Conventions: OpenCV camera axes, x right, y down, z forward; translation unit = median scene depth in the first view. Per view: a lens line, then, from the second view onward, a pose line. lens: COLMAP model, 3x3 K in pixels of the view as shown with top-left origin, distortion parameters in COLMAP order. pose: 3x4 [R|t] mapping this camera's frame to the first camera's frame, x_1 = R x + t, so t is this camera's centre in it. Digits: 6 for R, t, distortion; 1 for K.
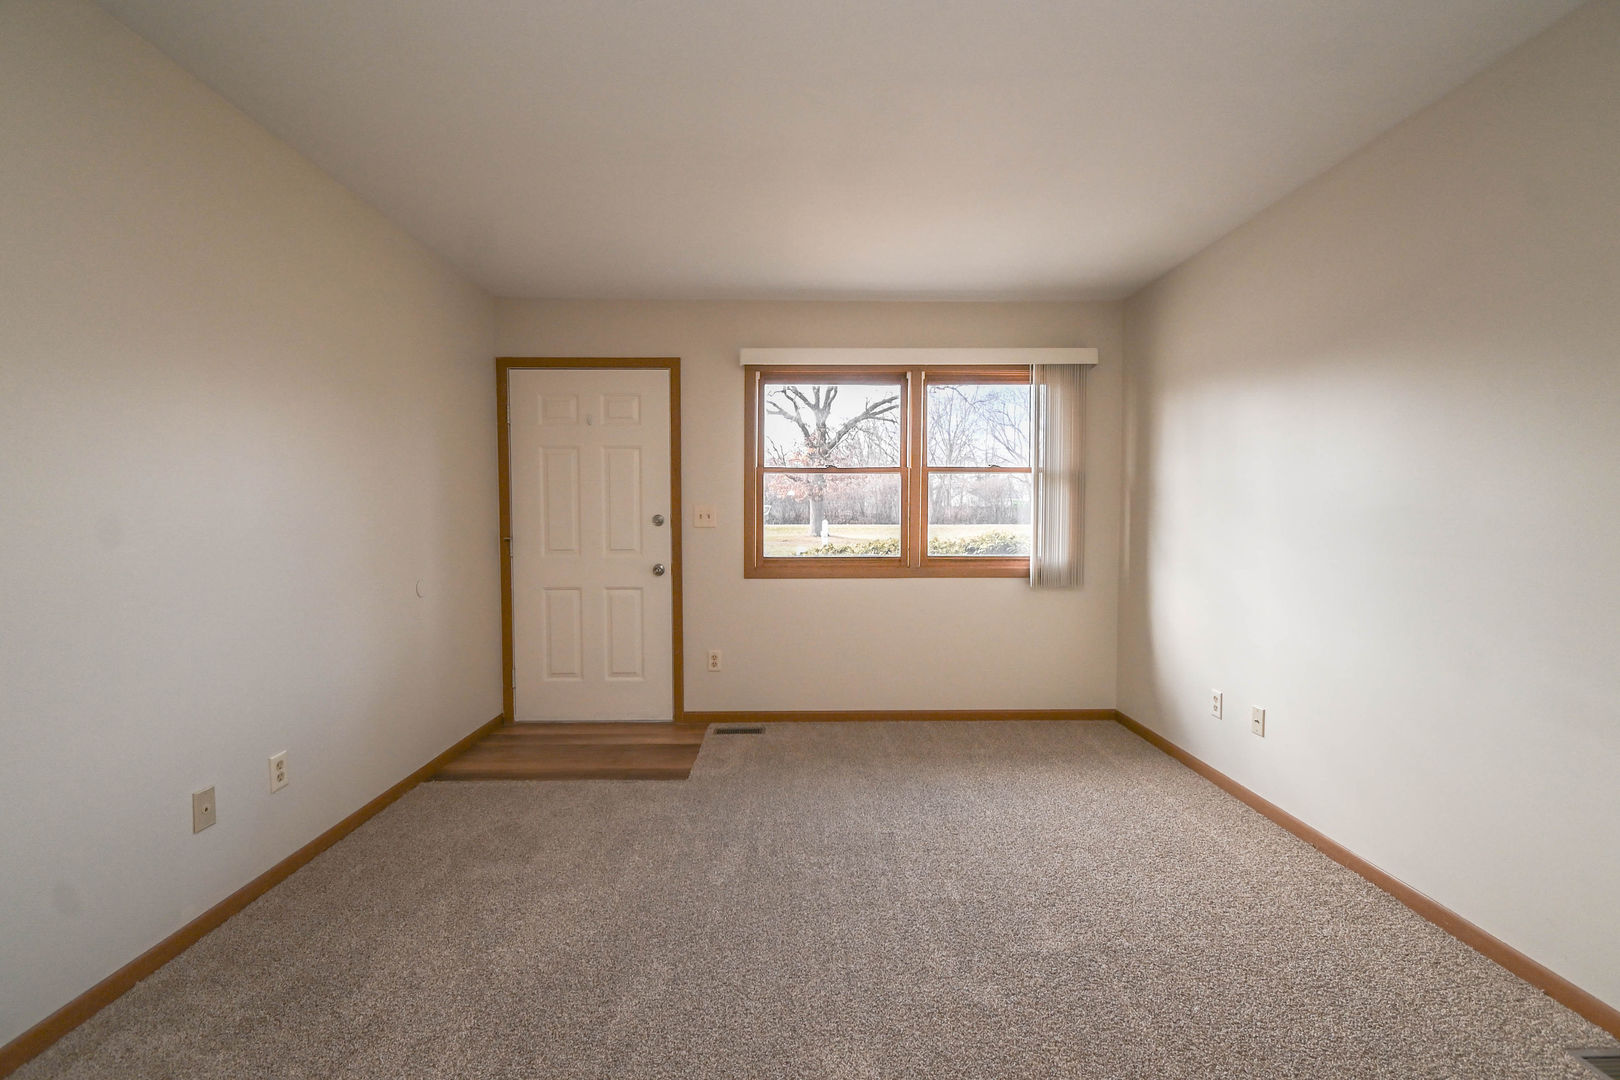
lens RADIAL K [[698.5, 0, 815.4], [0, 698.5, 546.7], [0, 0, 1]] dist [0.001857, 0.000068]
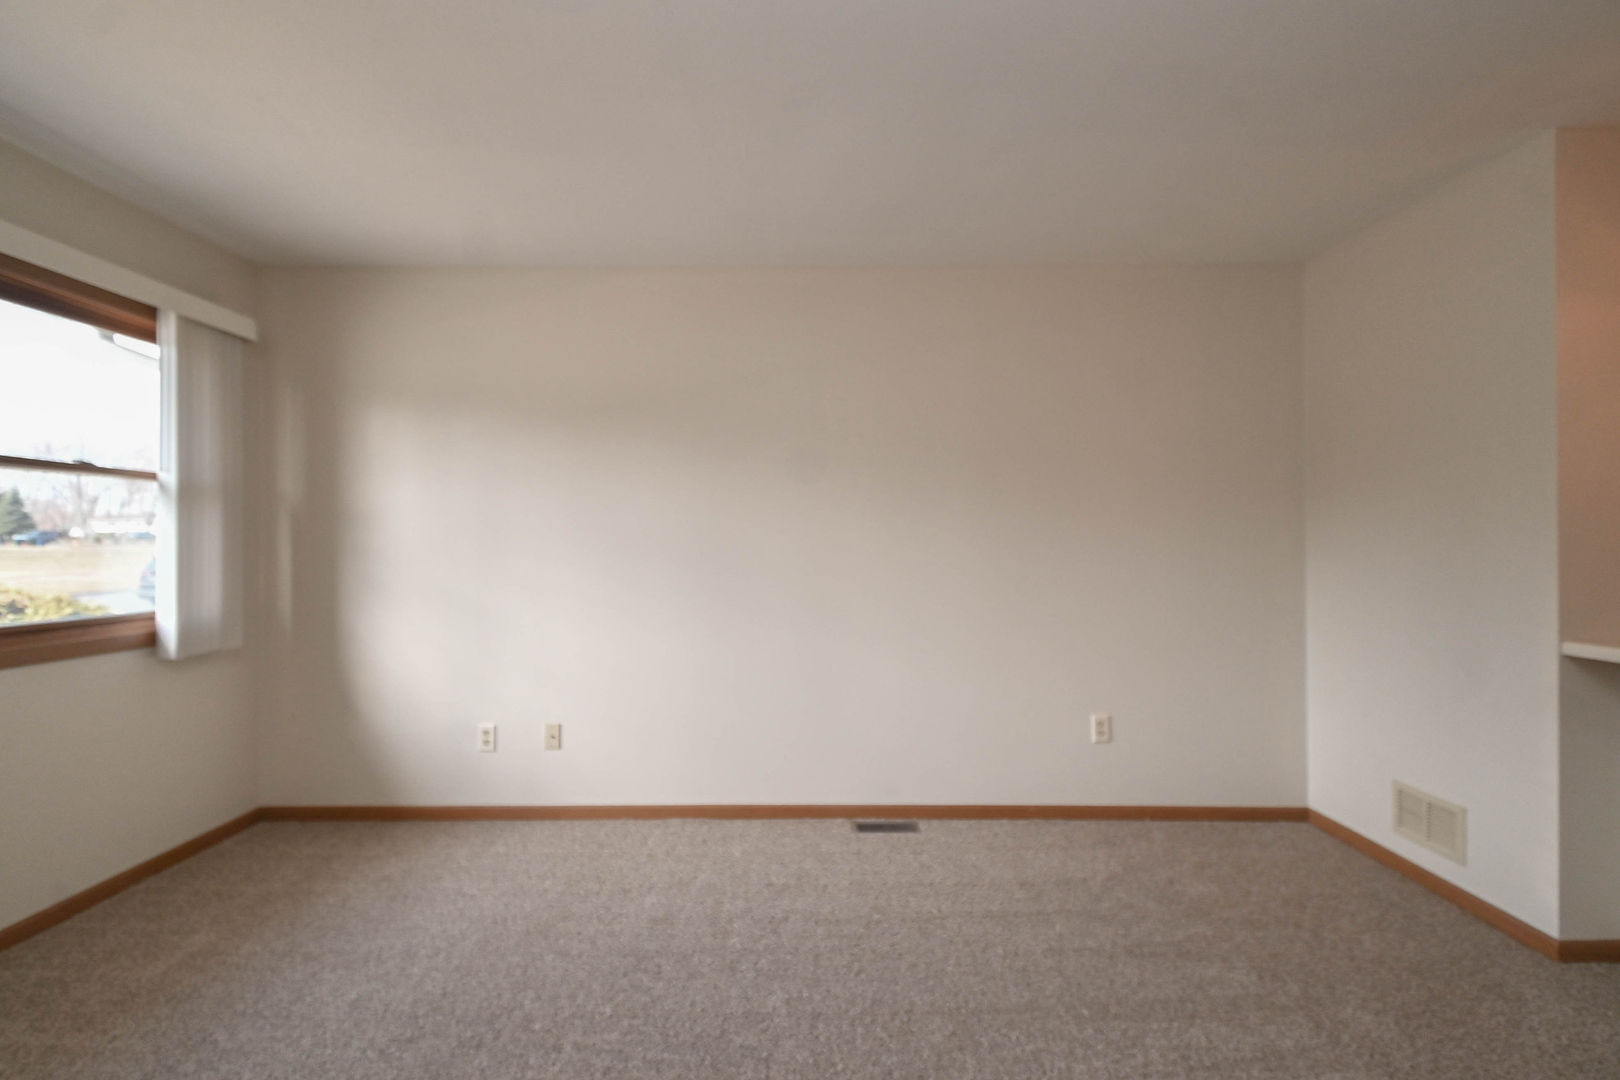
lens RADIAL K [[698.5, 0, 815.4], [0, 698.5, 546.7], [0, 0, 1]] dist [0.001857, 0.000068]
pose [[0.004020, 0.010736, 0.999934, -0.324203], [0.042119, 0.999053, -0.010896, -0.013653], [-0.999105, 0.042160, 0.003564, 0.396322]]
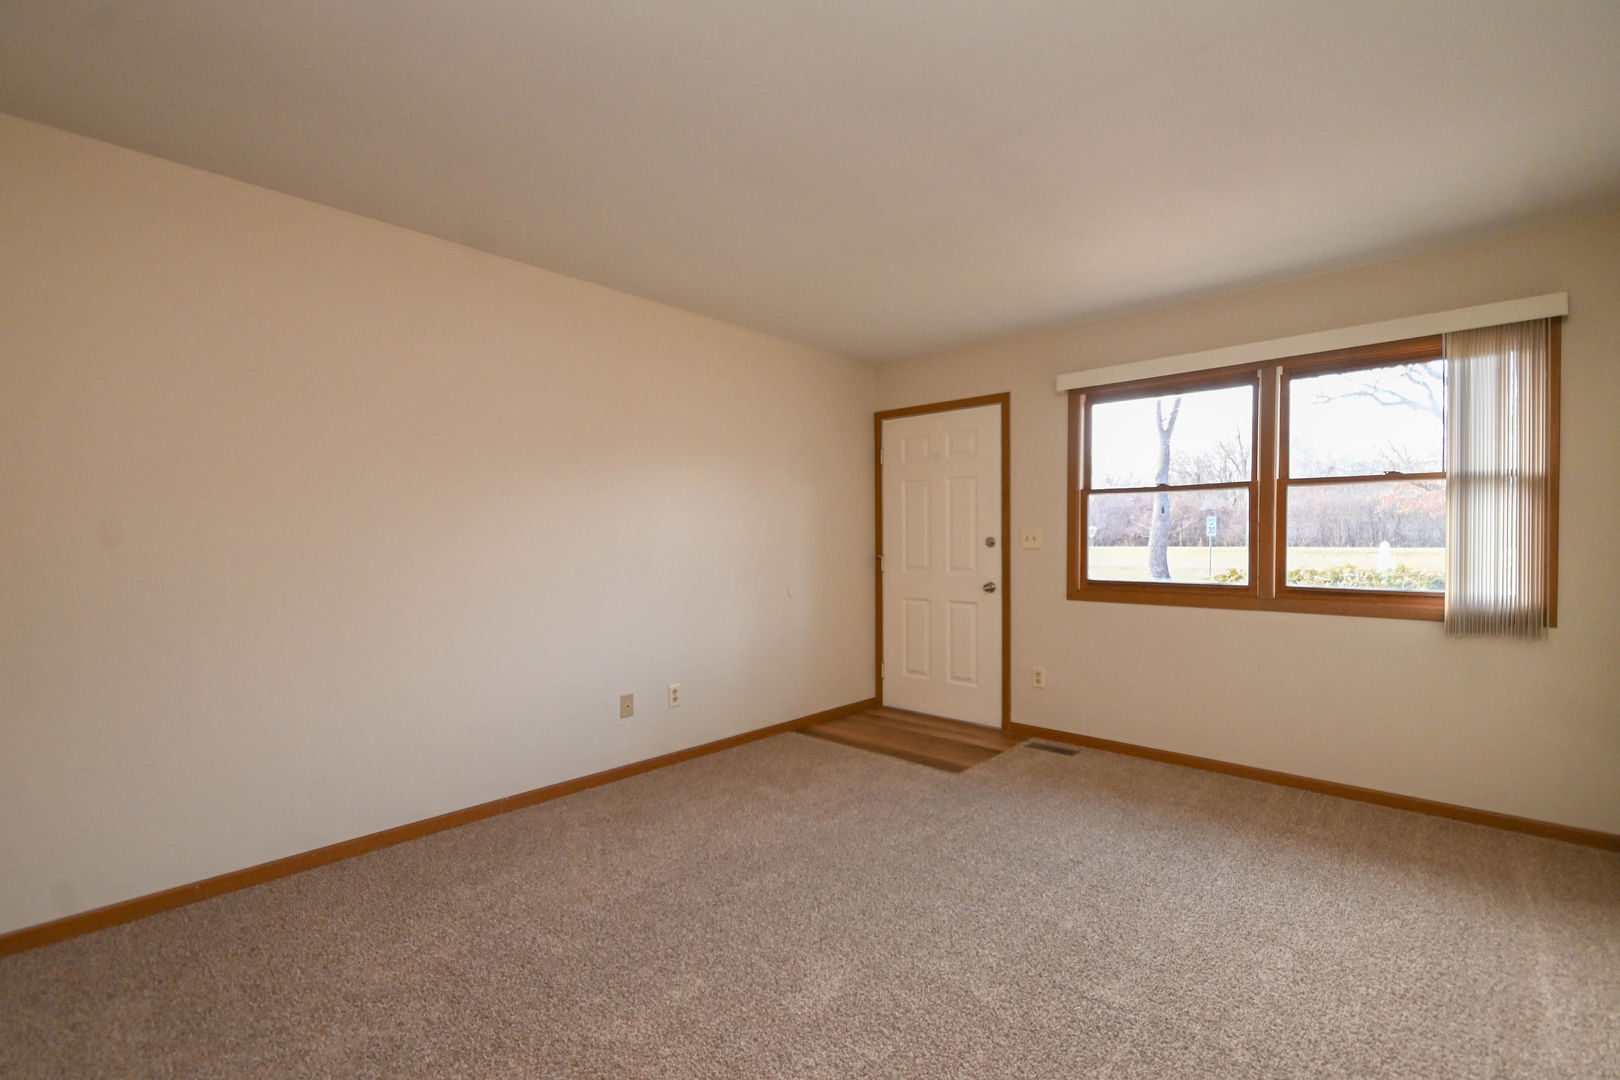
lens RADIAL K [[698.5, 0, 815.4], [0, 698.5, 546.7], [0, 0, 1]] dist [0.001857, 0.000068]
pose [[0.733694, 0.007945, -0.679433, 0.320490], [-0.027873, 0.999442, -0.018413, -0.002493], [0.678908, 0.032447, 0.733506, 0.009905]]
